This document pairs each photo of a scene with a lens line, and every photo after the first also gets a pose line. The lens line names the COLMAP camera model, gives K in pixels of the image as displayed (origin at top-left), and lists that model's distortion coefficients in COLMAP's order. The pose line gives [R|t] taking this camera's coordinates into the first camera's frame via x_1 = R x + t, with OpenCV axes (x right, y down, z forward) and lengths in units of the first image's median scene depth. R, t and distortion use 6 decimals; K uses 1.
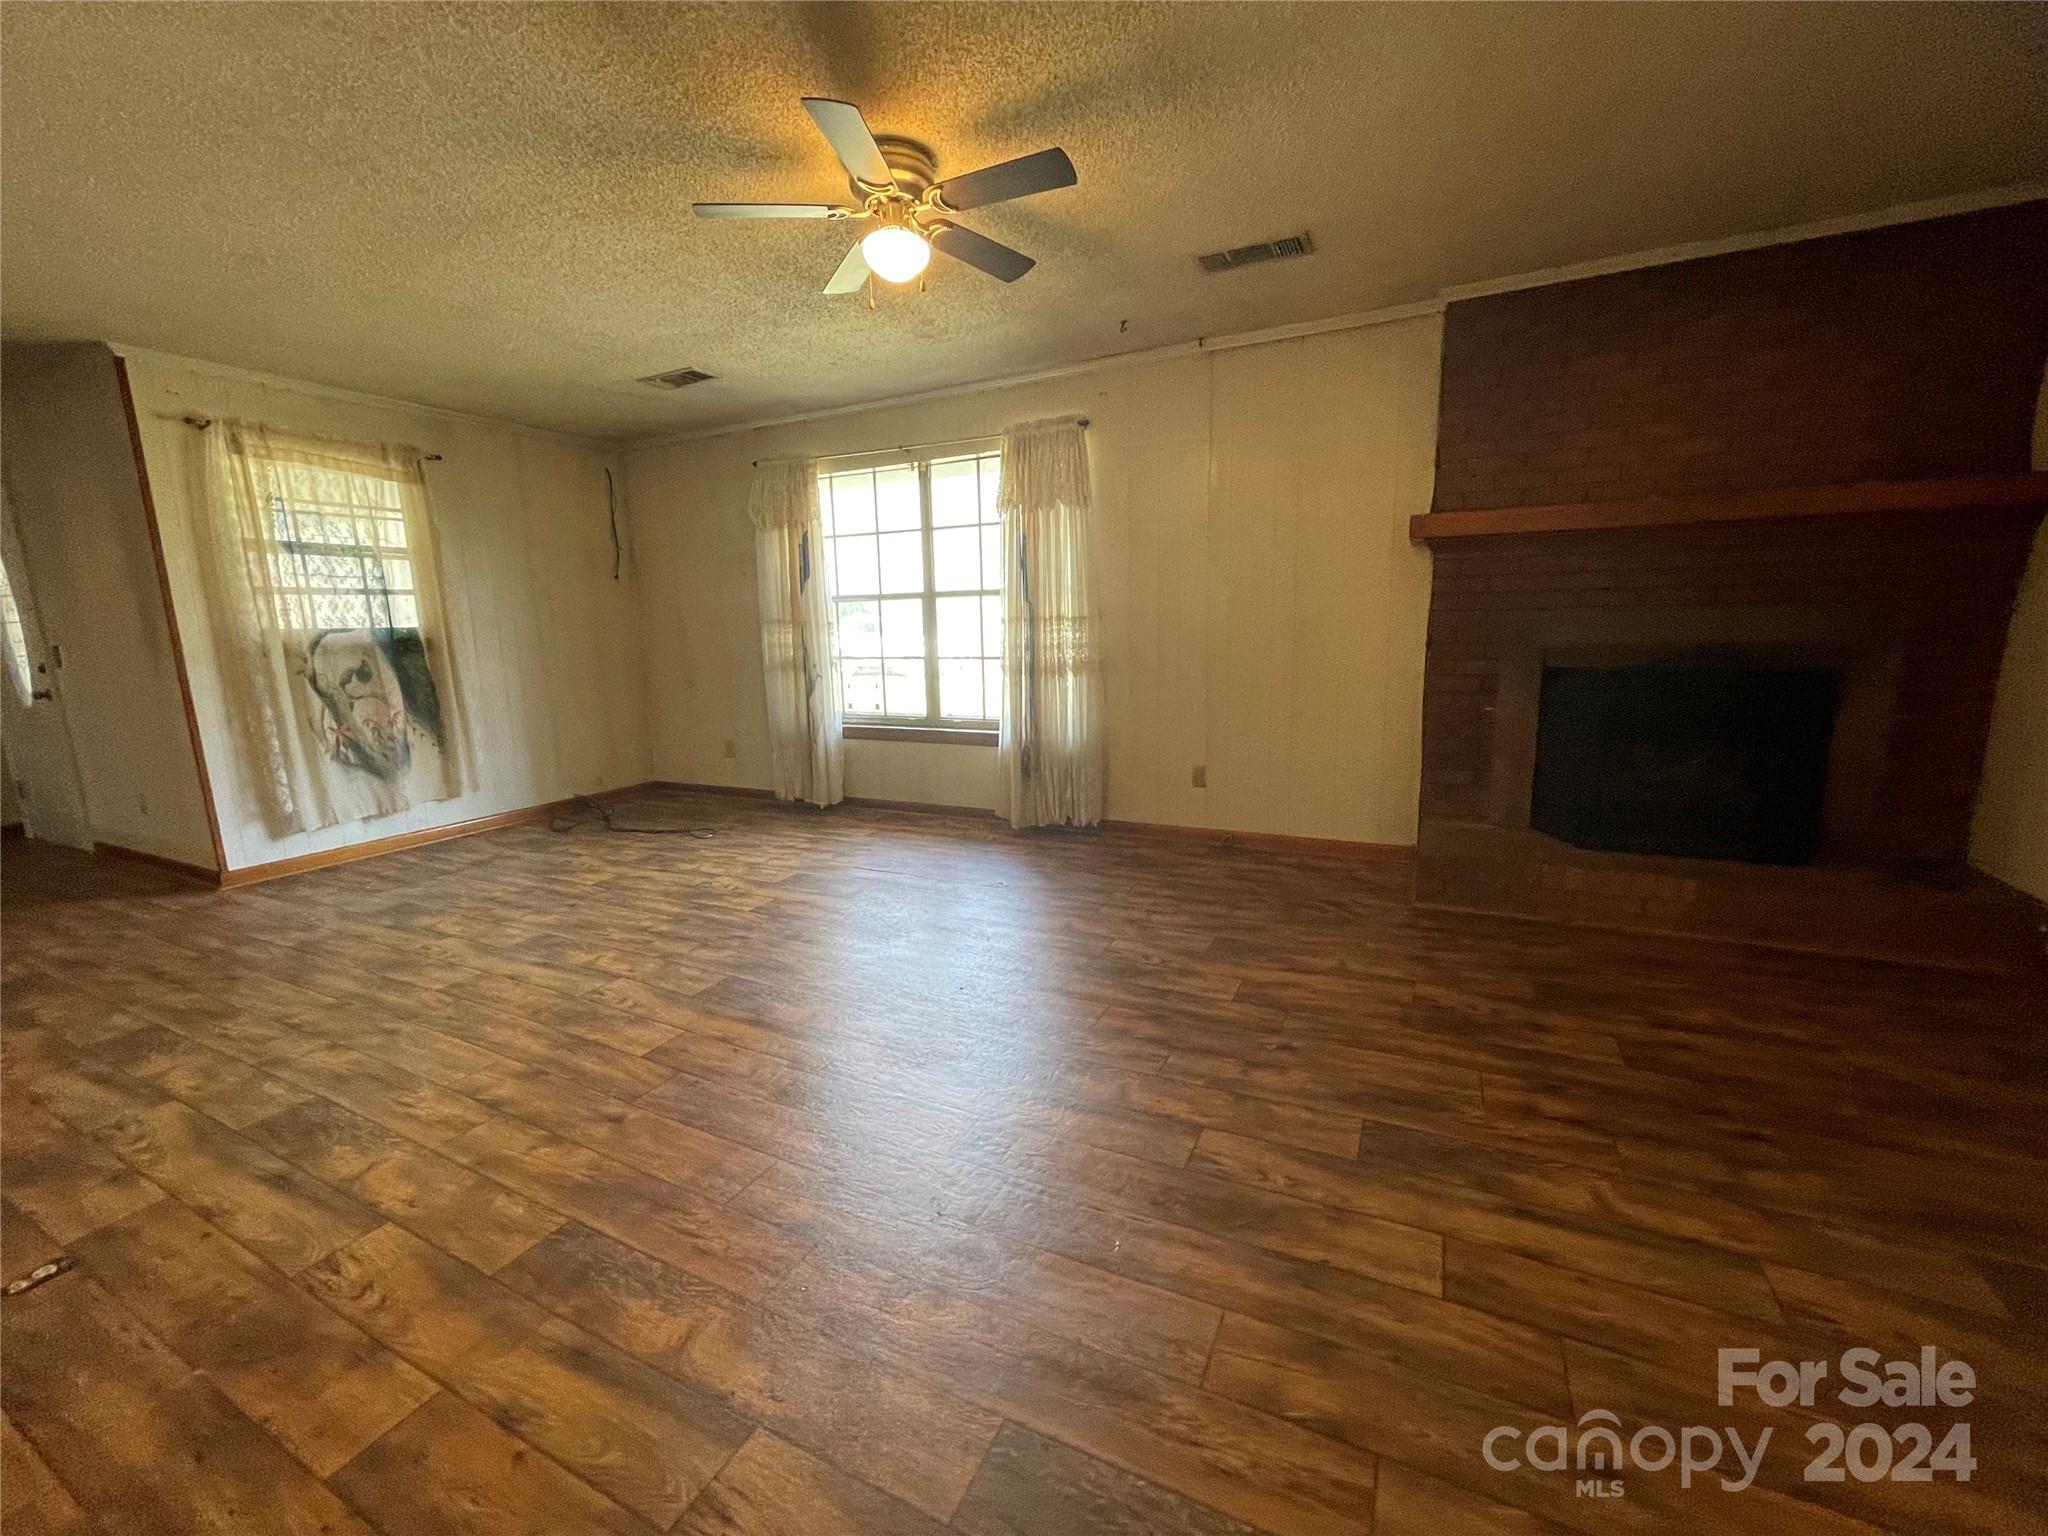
lens RADIAL K [[835.9, 0, 1024.0], [0, 835.9, 768.0], [0, 0, 1]] dist [0.001185, 0.000548]
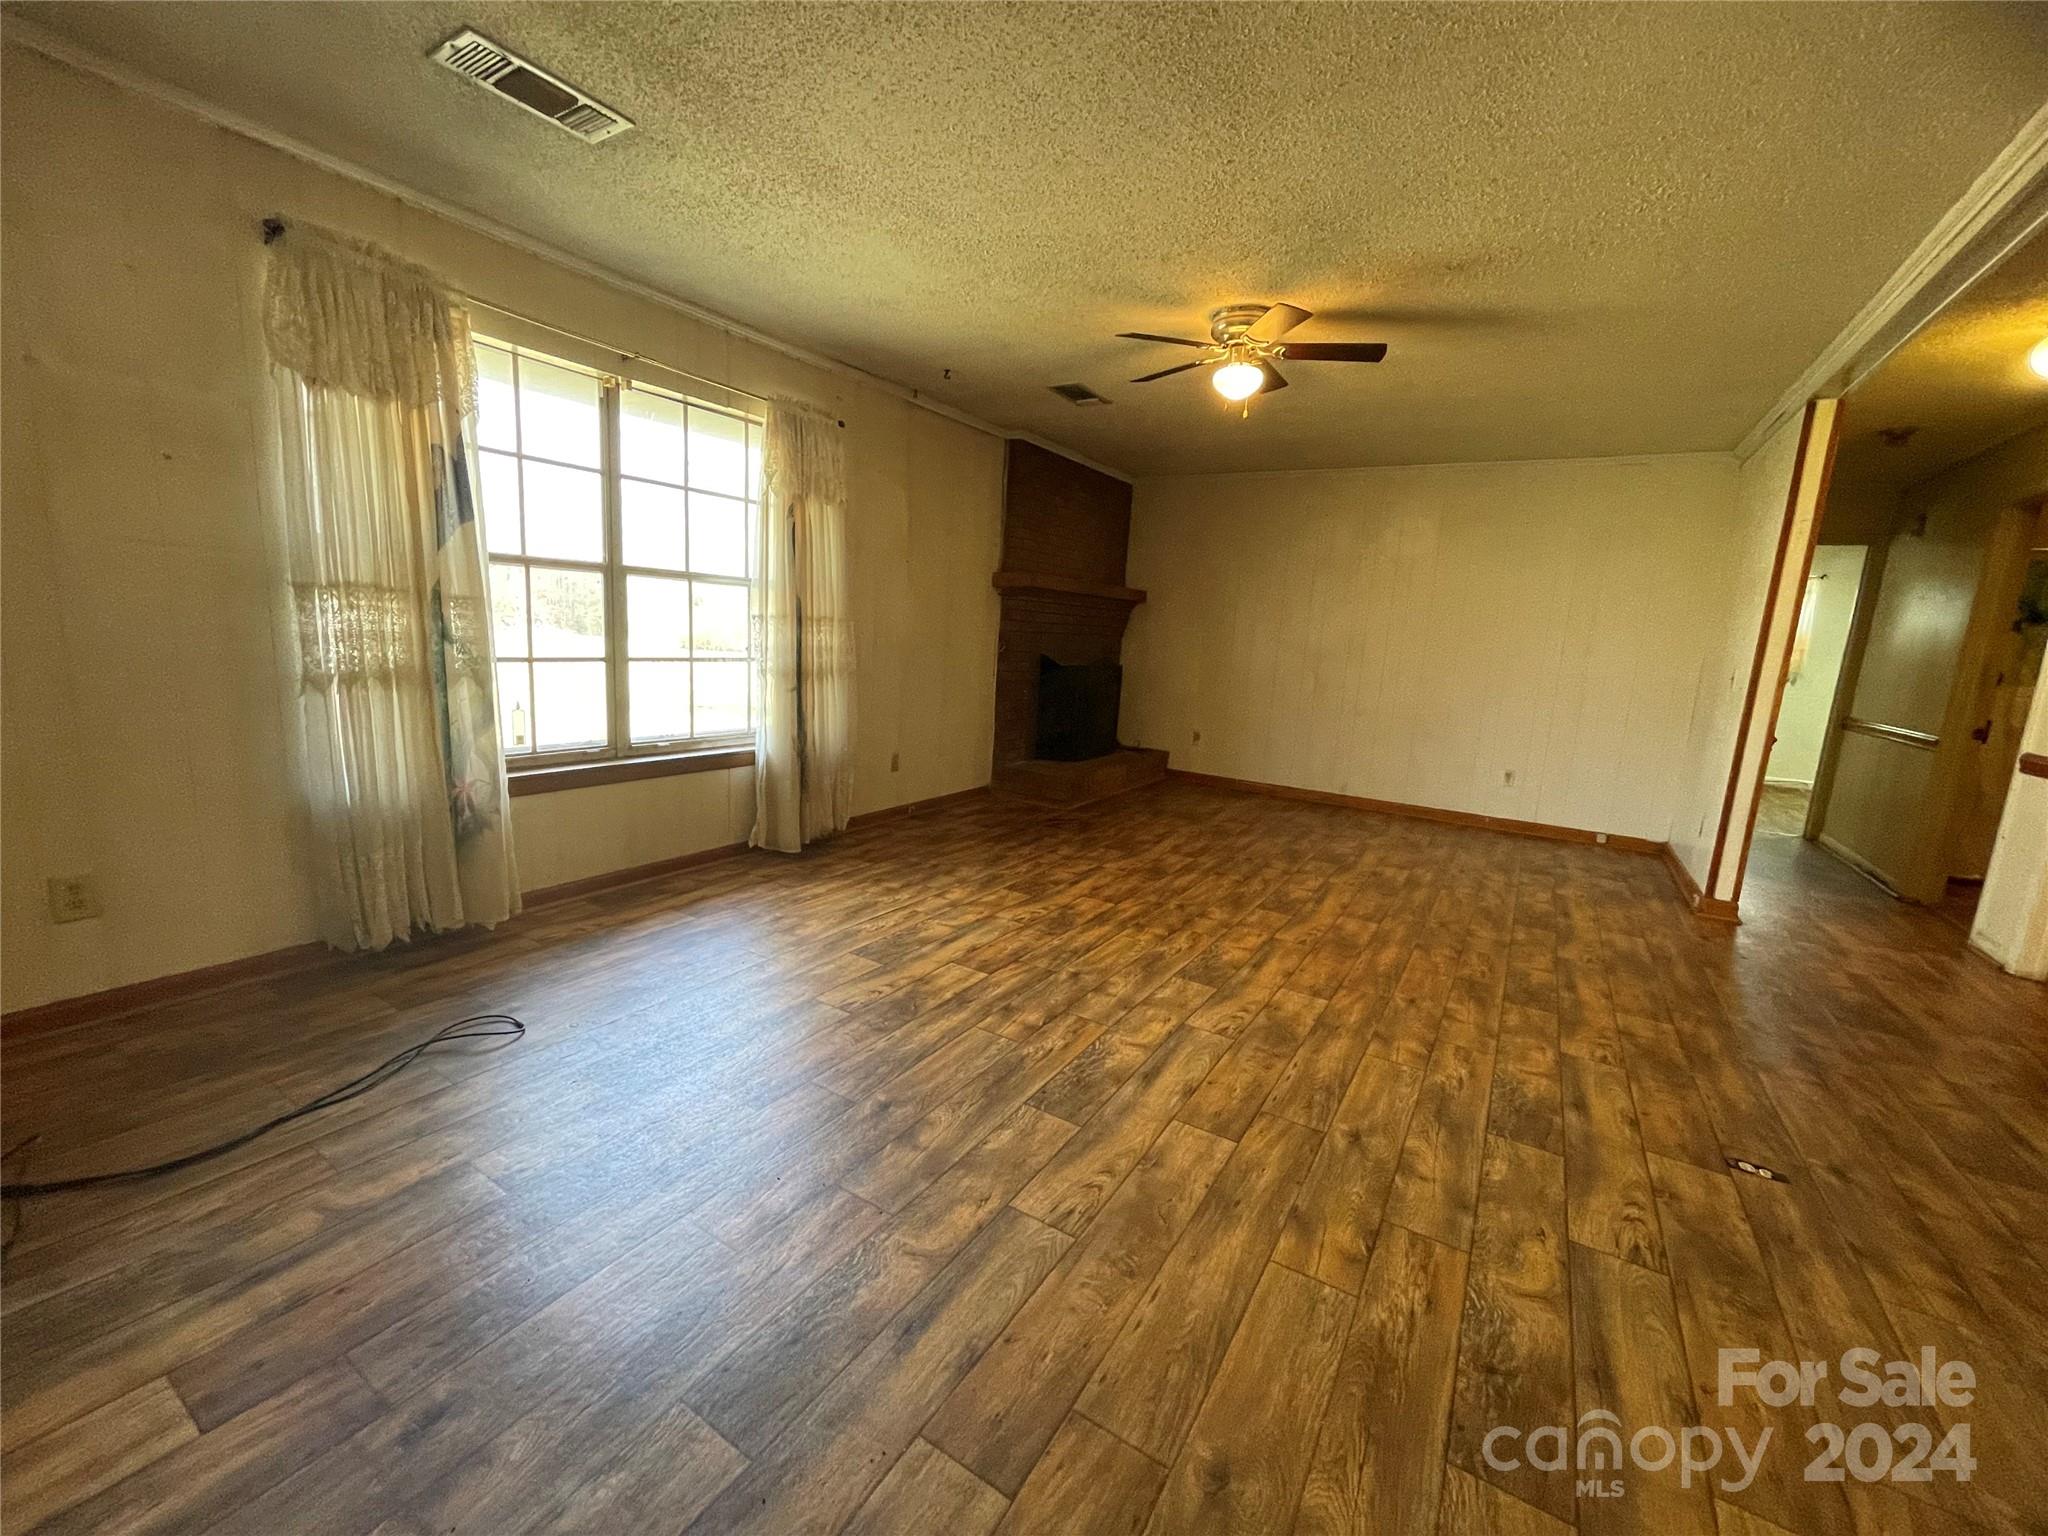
lens RADIAL K [[816.0, 0, 1011.6], [0, 816.0, 777.0], [0, 0, 1]] dist [-0.026731, -0.000040]
pose [[0.107119, -0.145671, 0.983517, -0.883499], [0.118204, 0.984059, 0.132877, -0.100569], [-0.987195, 0.102022, 0.122630, 0.698831]]
